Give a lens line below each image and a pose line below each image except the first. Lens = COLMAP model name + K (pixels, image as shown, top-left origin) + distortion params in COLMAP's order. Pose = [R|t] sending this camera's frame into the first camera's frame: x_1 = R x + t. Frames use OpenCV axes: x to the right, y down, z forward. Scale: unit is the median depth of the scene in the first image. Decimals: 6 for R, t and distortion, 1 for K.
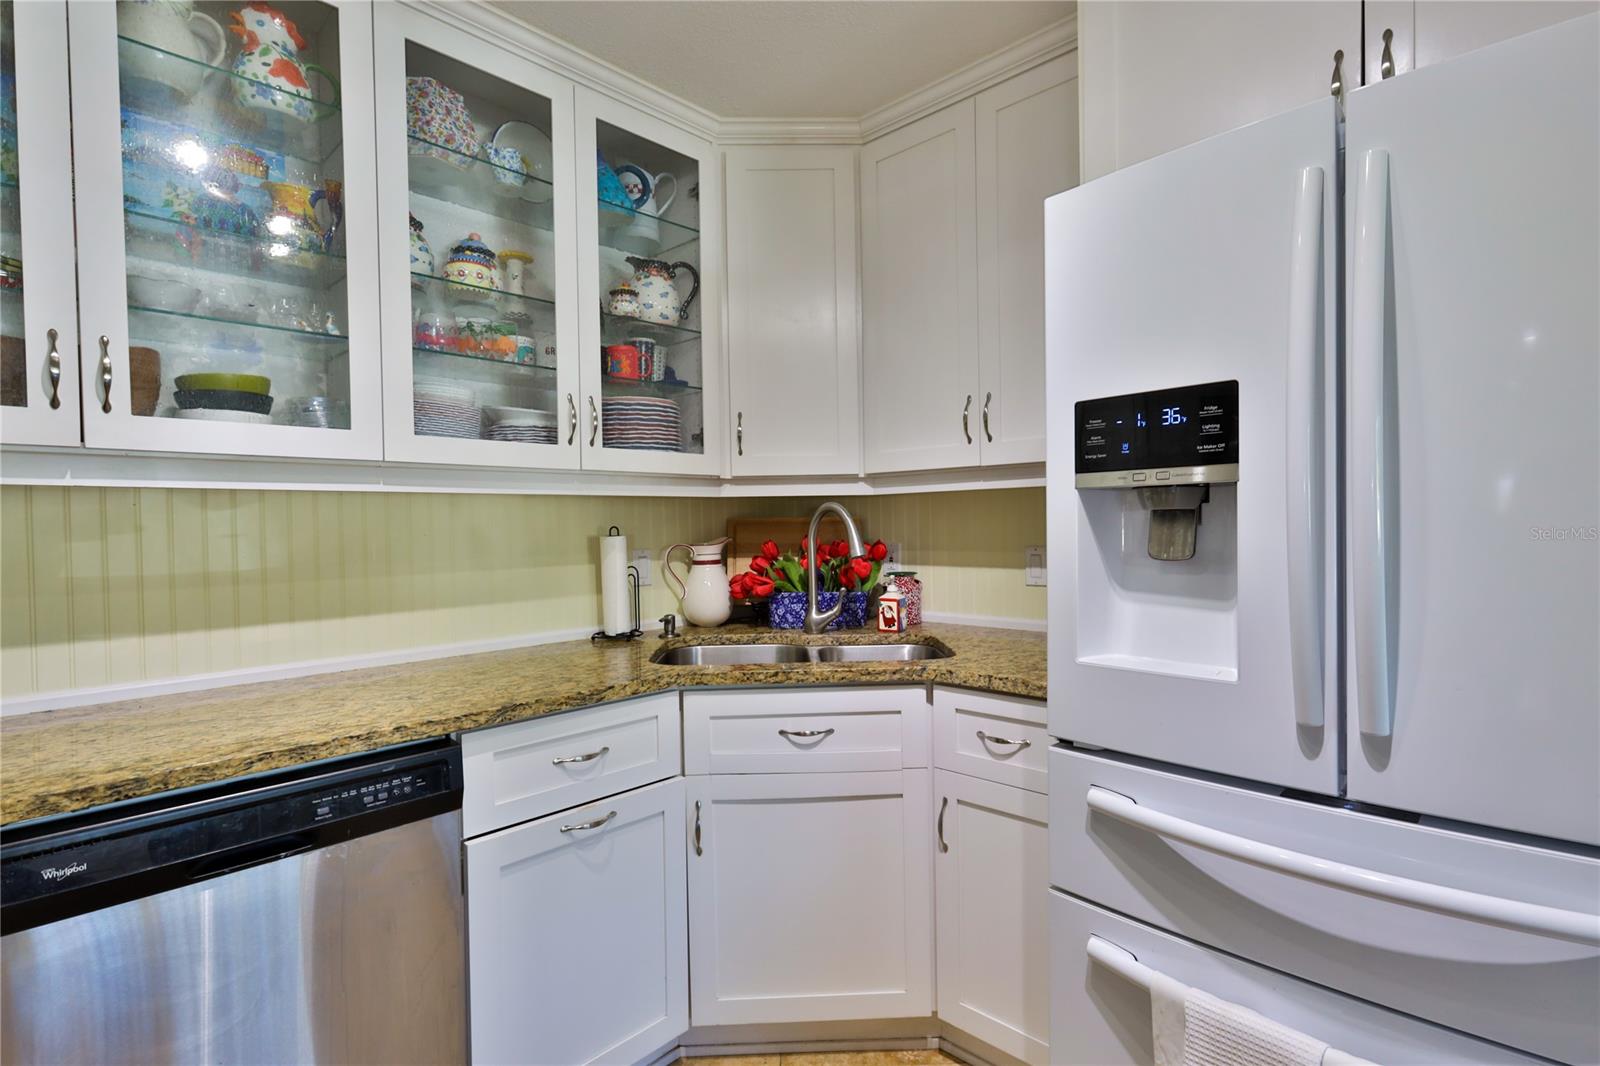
lens RADIAL K [[766.6, 0, 806.5], [0, 766.6, 535.2], [0, 0, 1]] dist [-0.000143, 0.001039]
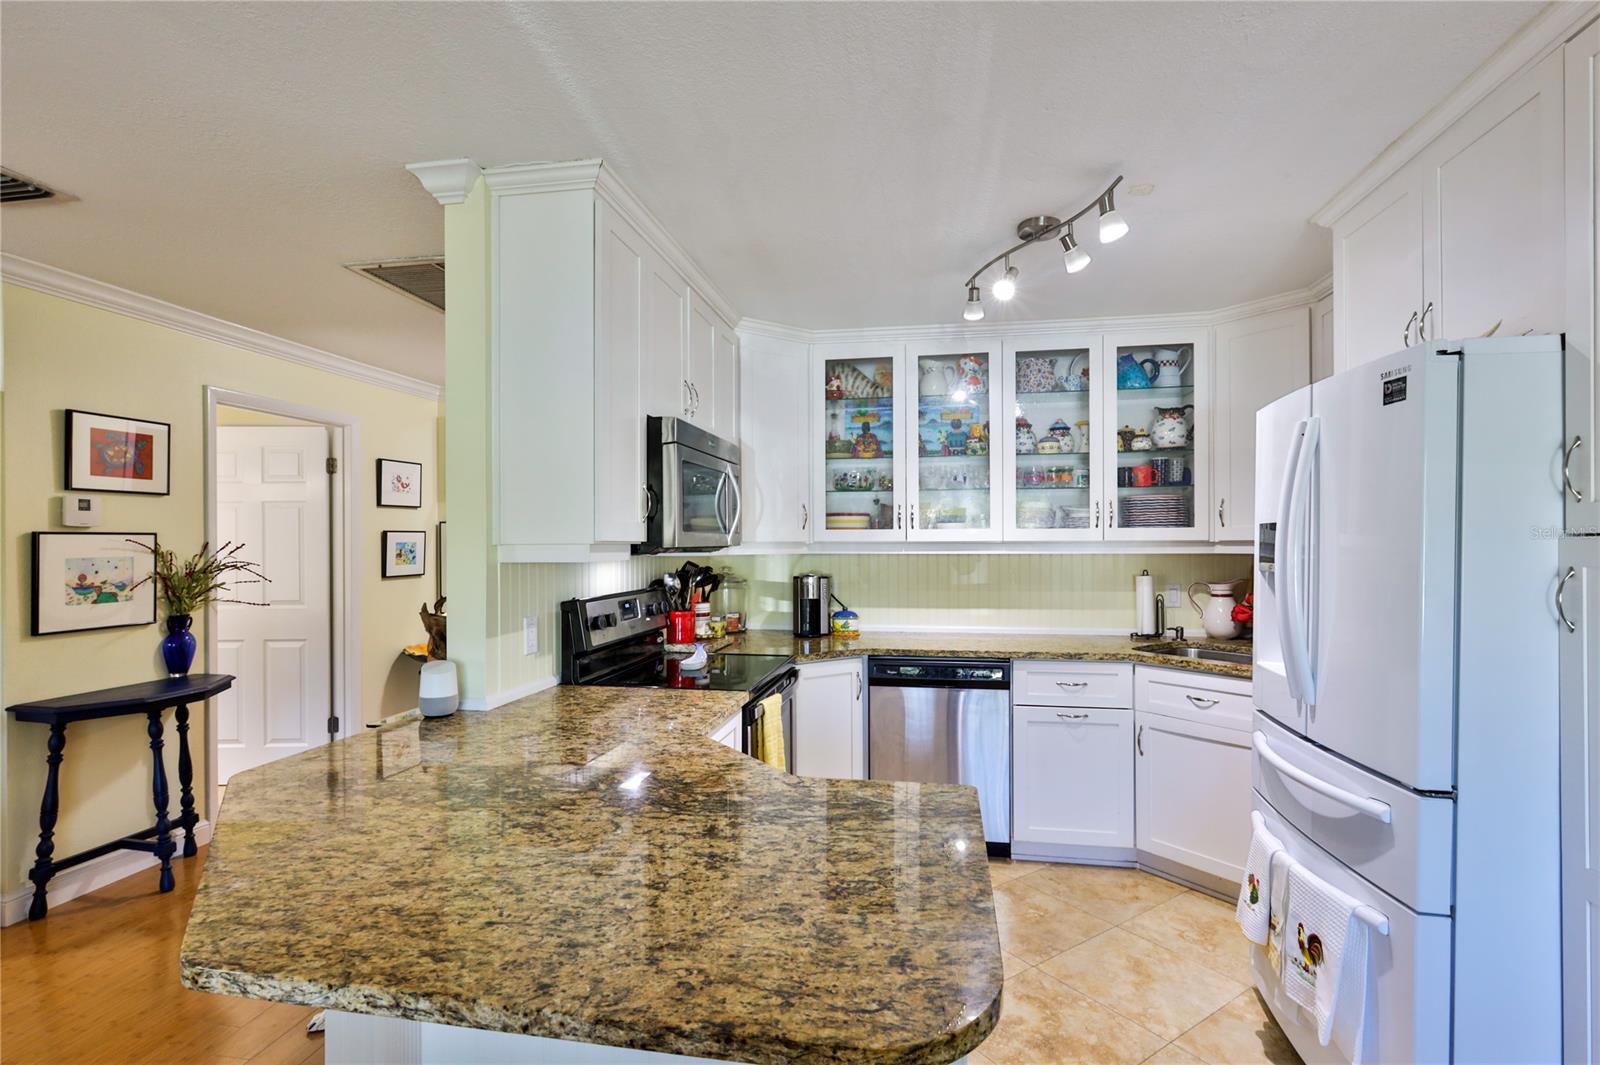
lens RADIAL K [[756.5, 0, 804.1], [0, 756.5, 540.4], [0, 0, 1]] dist [-0.001240, 0.000842]
pose [[0.548509, 0.010899, -0.836073, 0.810352], [-0.017690, 0.999843, 0.001429, -0.073561], [0.835957, 0.014006, 0.548616, -0.588917]]
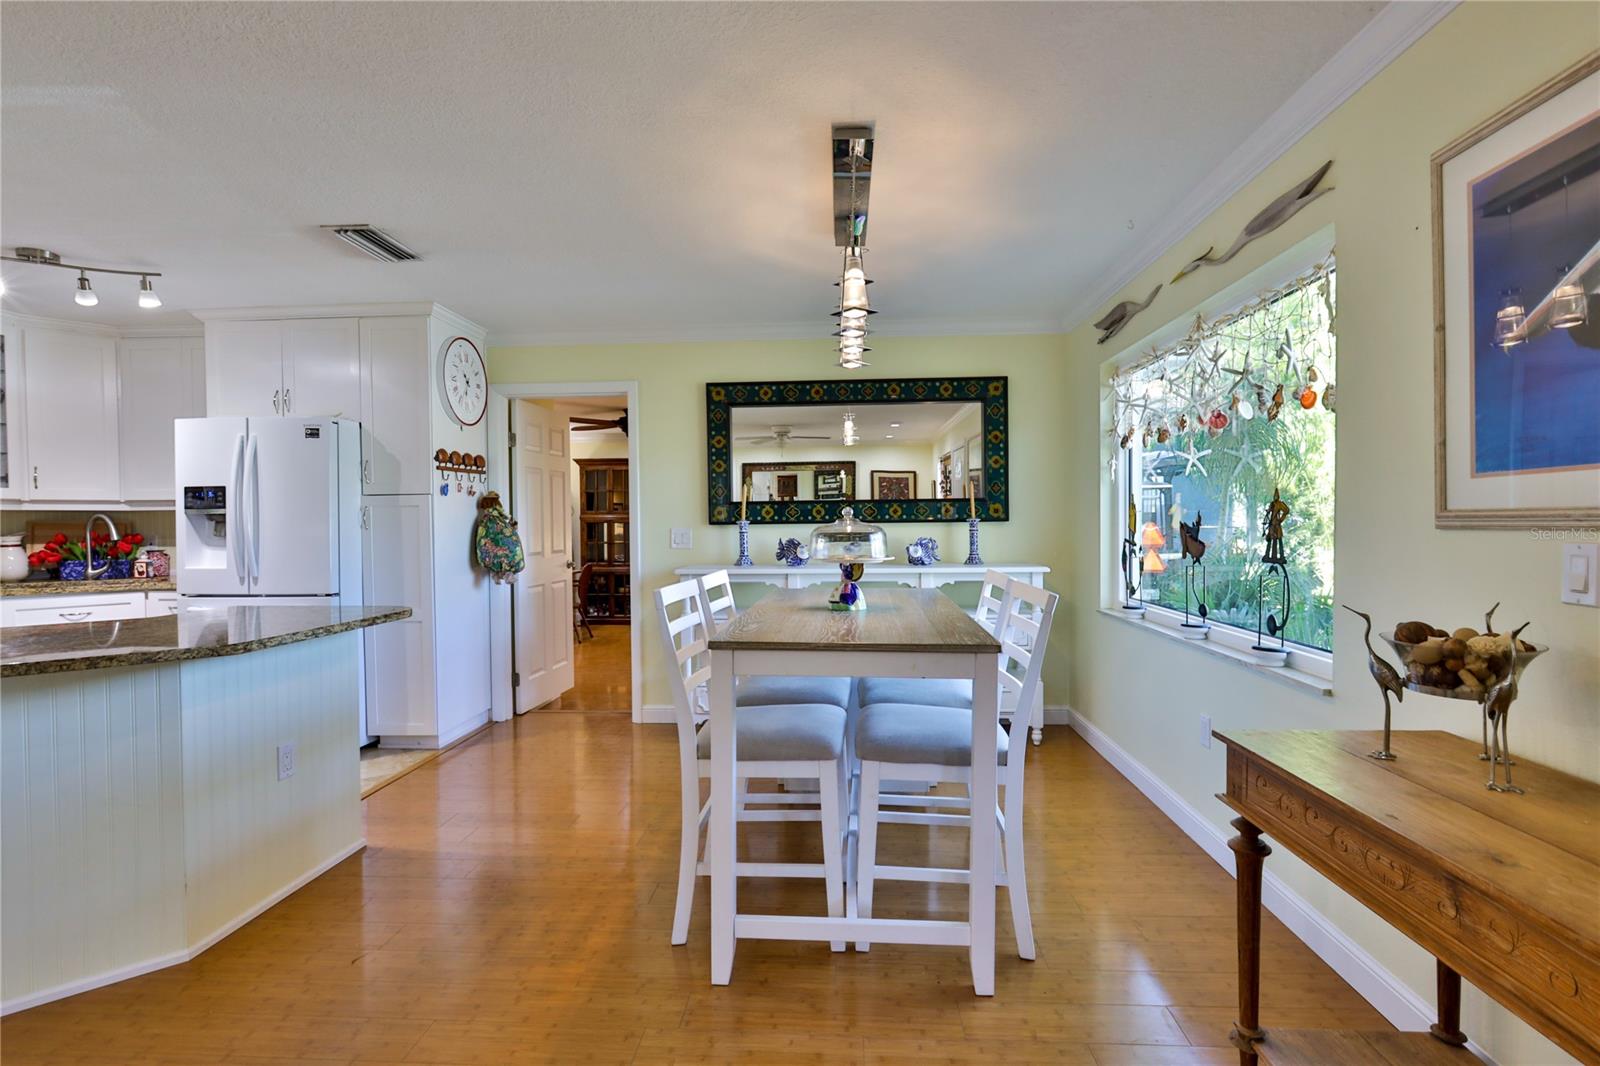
lens RADIAL K [[753.3, 0, 801.8], [0, 753.3, 535.5], [0, 0, 1]] dist [-0.002605, 0.003544]
pose [[0.766408, -0.002343, 0.642350, 0.194448], [0.005058, 0.999984, -0.002388, 0.030693], [-0.642335, 0.005080, 0.766408, -1.918779]]
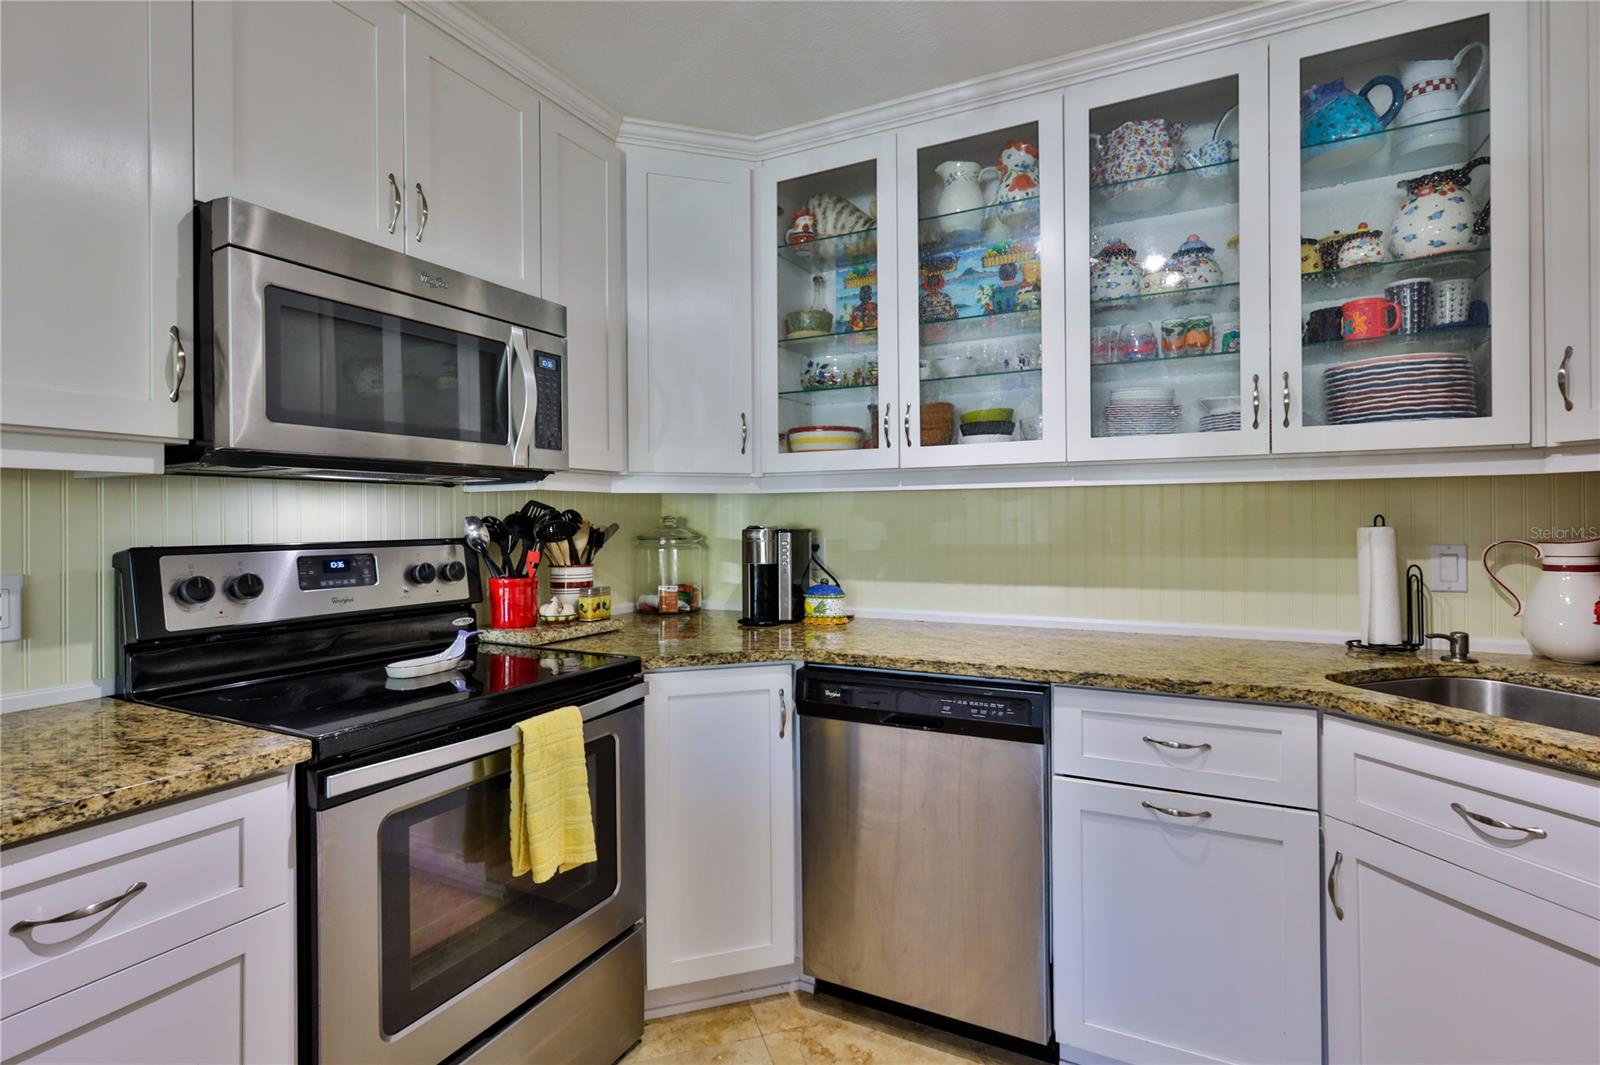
lens RADIAL K [[773.7, 0, 800.0], [0, 773.7, 516.0], [0, 0, 1]] dist [0.001556, 0.001122]
pose [[0.280961, 0.008938, -0.959678, 0.428582], [-0.012211, 0.999909, 0.005738, -0.008574], [0.959642, 0.010107, 0.281044, 0.186416]]
